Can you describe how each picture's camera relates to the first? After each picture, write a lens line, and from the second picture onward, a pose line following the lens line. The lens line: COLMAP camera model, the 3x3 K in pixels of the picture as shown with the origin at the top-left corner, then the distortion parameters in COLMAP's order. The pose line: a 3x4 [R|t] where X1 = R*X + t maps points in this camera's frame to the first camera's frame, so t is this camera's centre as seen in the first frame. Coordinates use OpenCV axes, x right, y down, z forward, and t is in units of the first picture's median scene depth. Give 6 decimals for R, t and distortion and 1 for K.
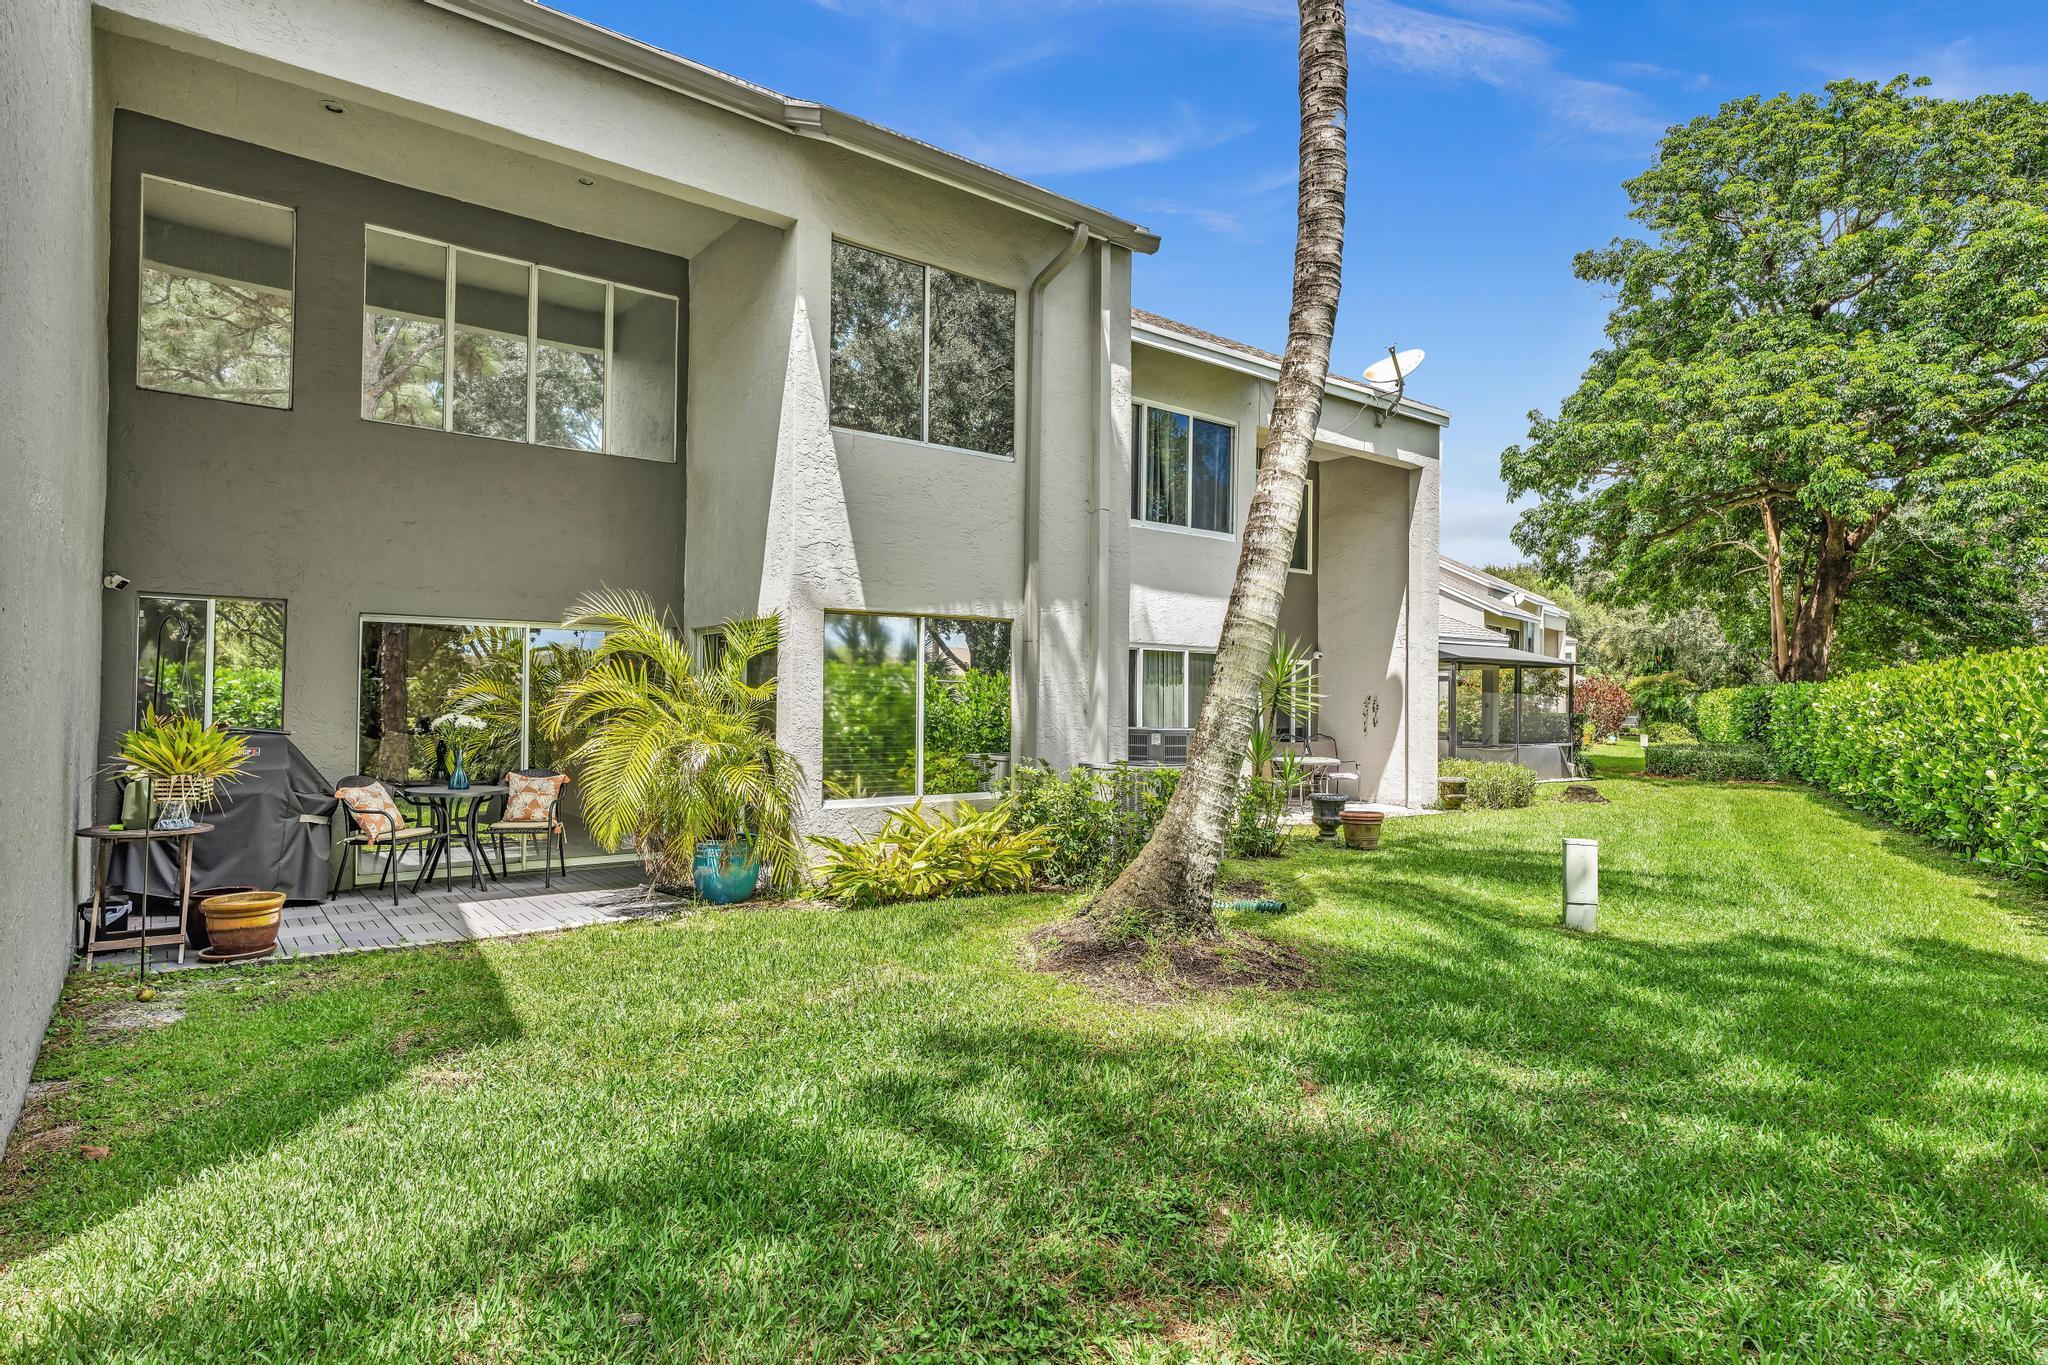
lens RADIAL K [[1092.7, 0, 1031.2], [0, 1092.7, 683.2], [0, 0, 1]] dist [-0.006020, -0.000159]
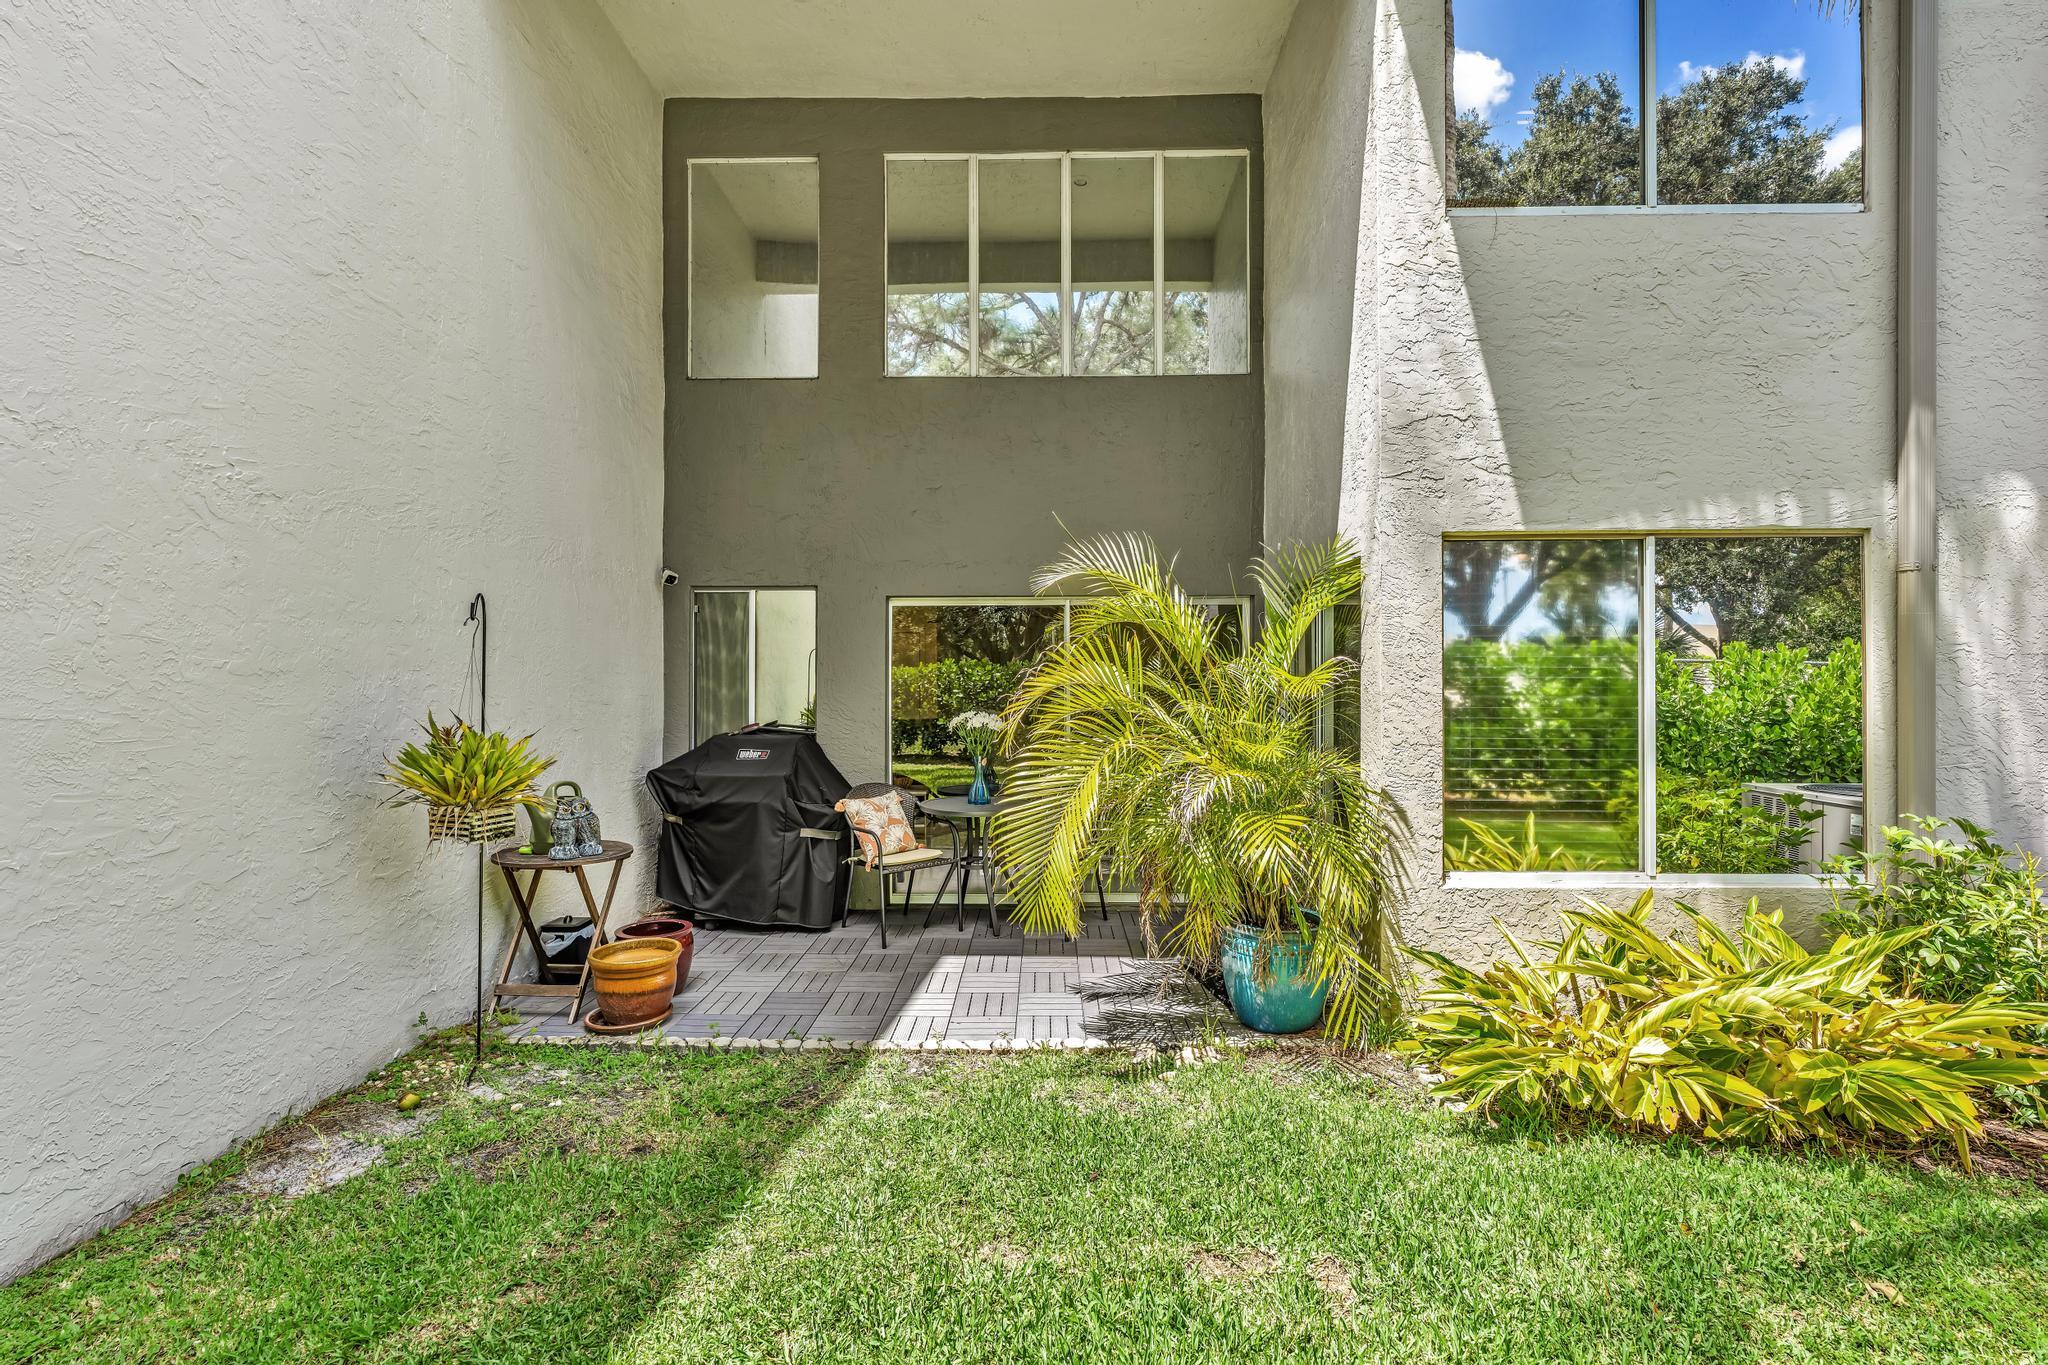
lens RADIAL K [[925.3, 0, 1030.3], [0, 925.3, 678.0], [0, 0, 1]] dist [-0.000764, 0.000492]
pose [[0.770789, -0.011267, -0.636991, -0.049070], [0.016561, 0.999860, 0.002355, 0.001212], [0.636876, -0.012365, 0.770867, 0.492408]]
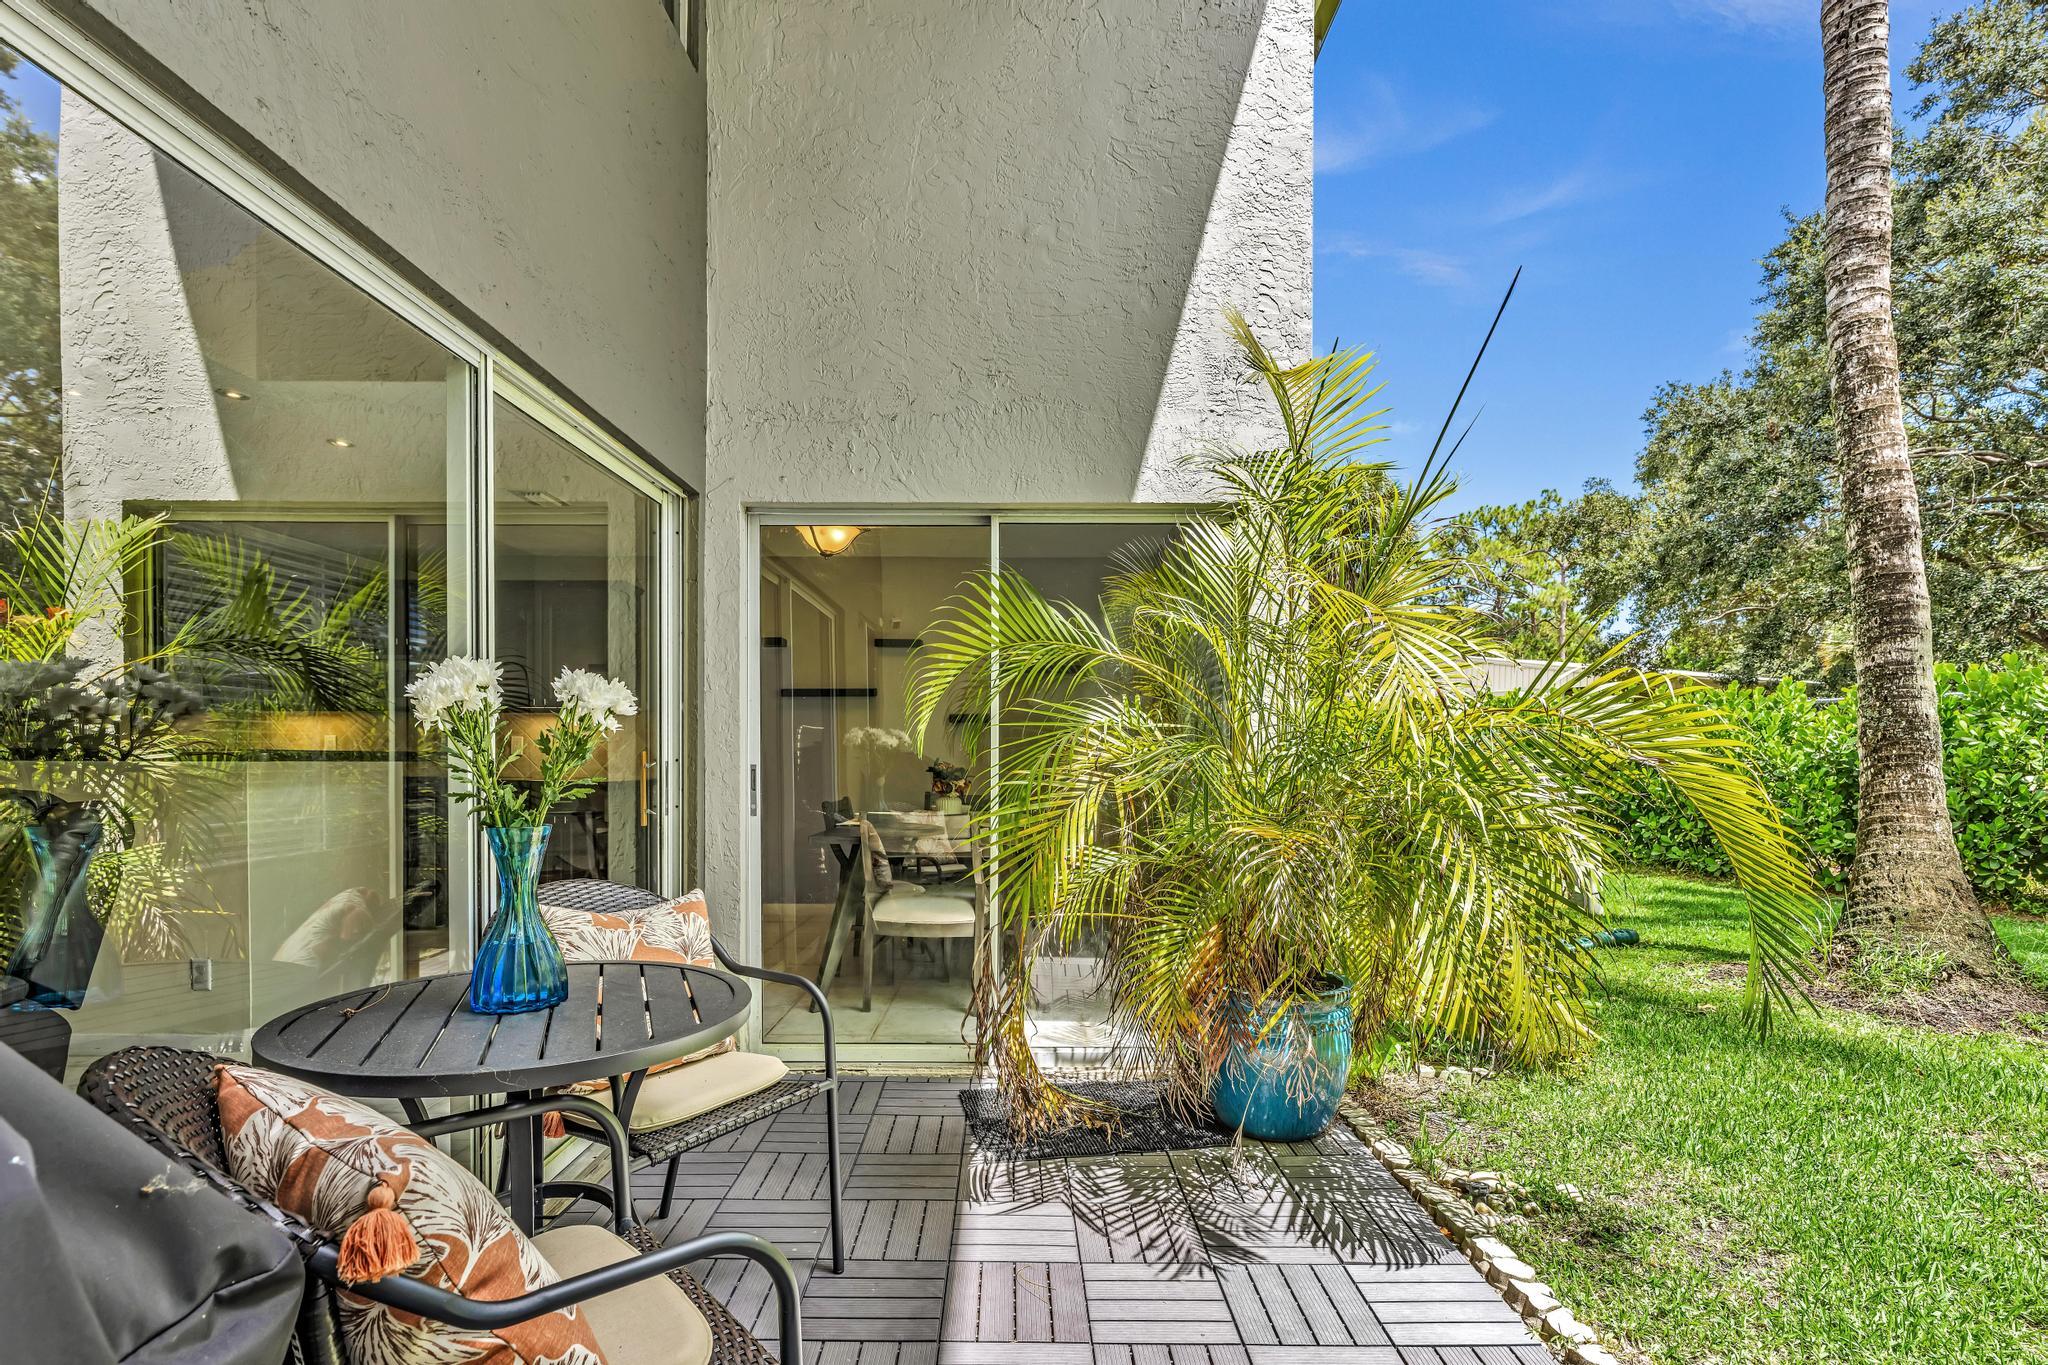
lens RADIAL K [[925.3, 0, 1007.3], [0, 925.3, 756.2], [0, 0, 1]] dist [-0.000764, 0.000492]
pose [[0.613985, -0.013961, 0.789195, -0.612181], [-0.006527, 0.999720, 0.022764, 0.040966], [-0.789291, -0.019128, 0.613721, 0.818533]]
